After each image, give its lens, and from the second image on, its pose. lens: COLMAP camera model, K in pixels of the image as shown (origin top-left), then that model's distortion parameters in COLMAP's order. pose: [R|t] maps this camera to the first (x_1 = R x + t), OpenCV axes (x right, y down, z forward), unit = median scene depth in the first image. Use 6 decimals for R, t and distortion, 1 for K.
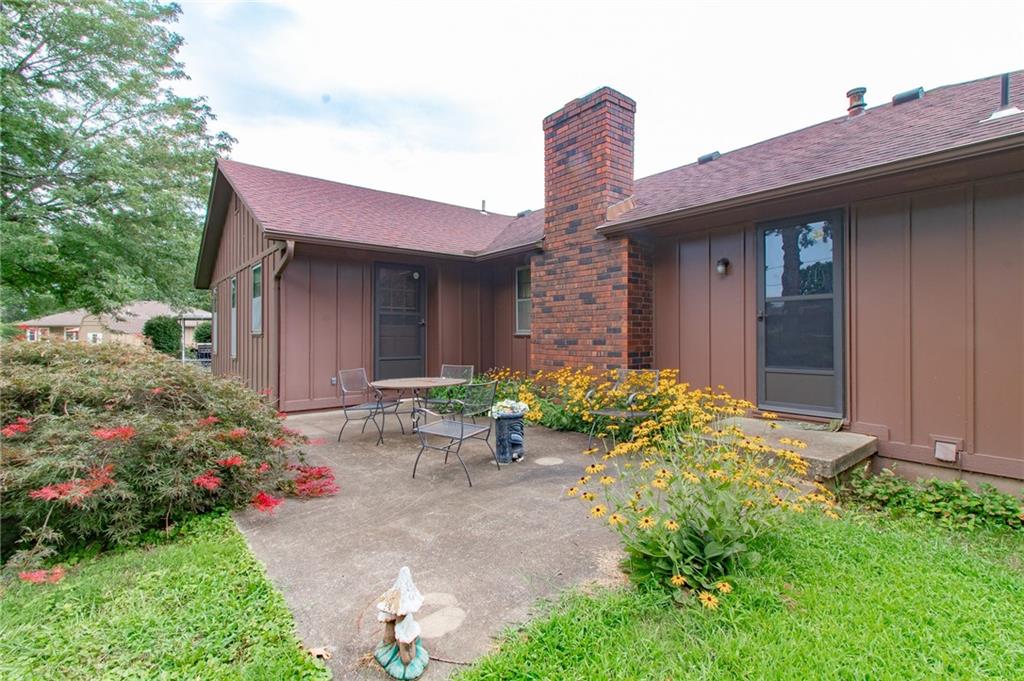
lens RADIAL K [[470.6, 0, 514.9], [0, 470.6, 329.3], [0, 0, 1]] dist [0.001567, -0.000252]
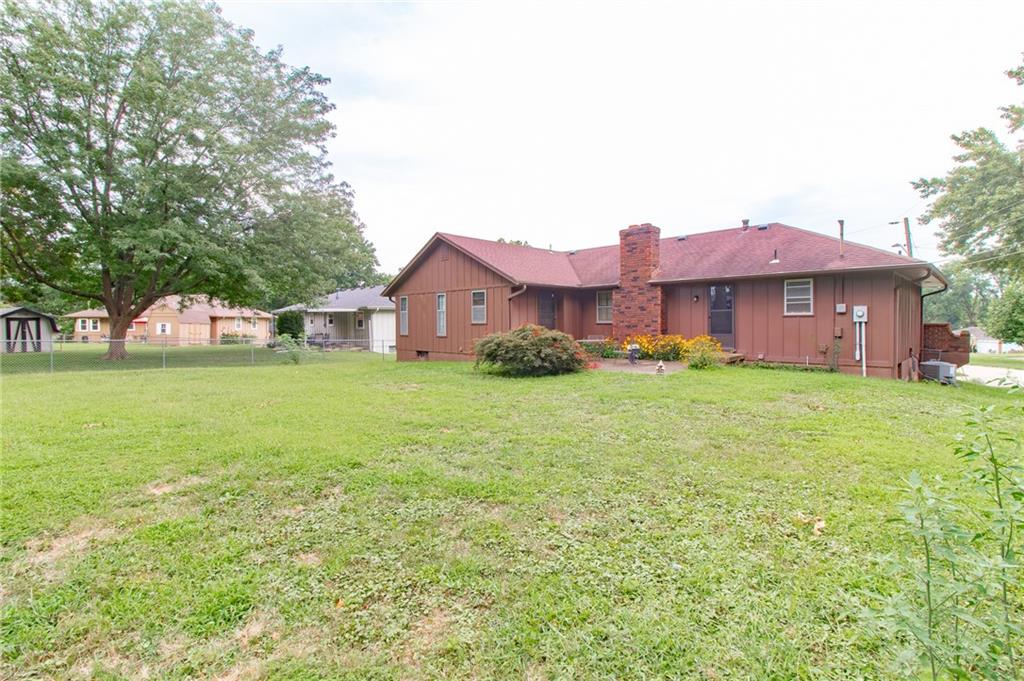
lens RADIAL K [[470.6, 0, 514.9], [0, 470.6, 329.3], [0, 0, 1]] dist [0.001567, -0.000252]
pose [[0.992876, -0.009981, 0.118735, -0.809527], [0.006502, 0.999539, 0.029650, -0.033598], [-0.118977, -0.028667, 0.992483, -1.393117]]
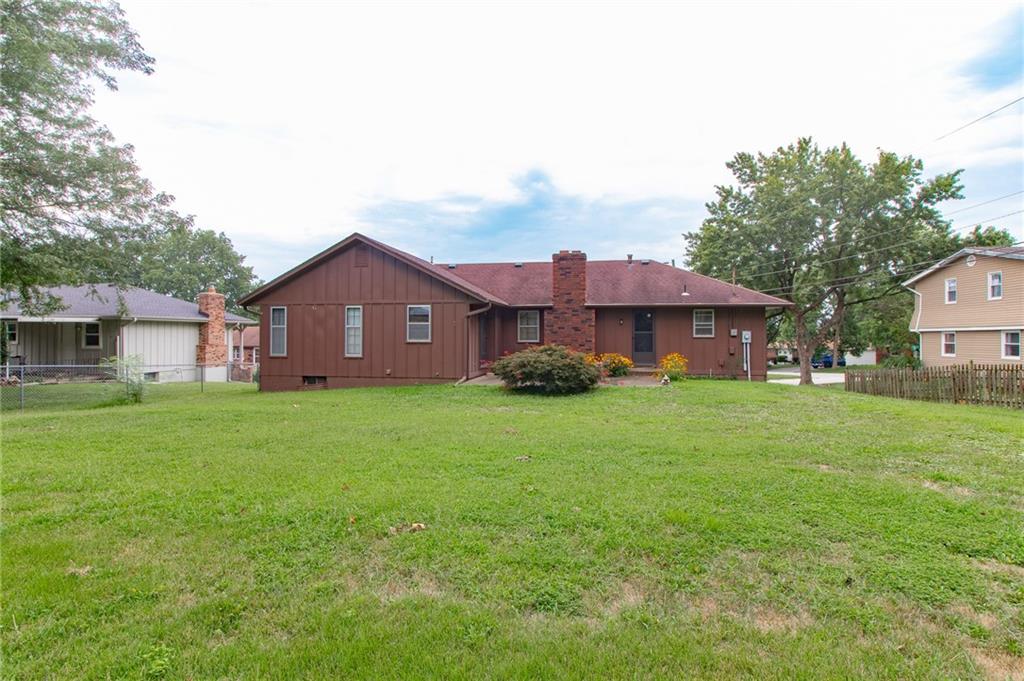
lens RADIAL K [[545.3, 0, 511.9], [0, 545.3, 328.1], [0, 0, 1]] dist [-0.000684, -0.000254]
pose [[0.751808, 0.011580, 0.659280, -2.153180], [-0.009470, 0.999932, -0.006765, -0.046531], [-0.659314, -0.001158, 0.751867, -1.084786]]
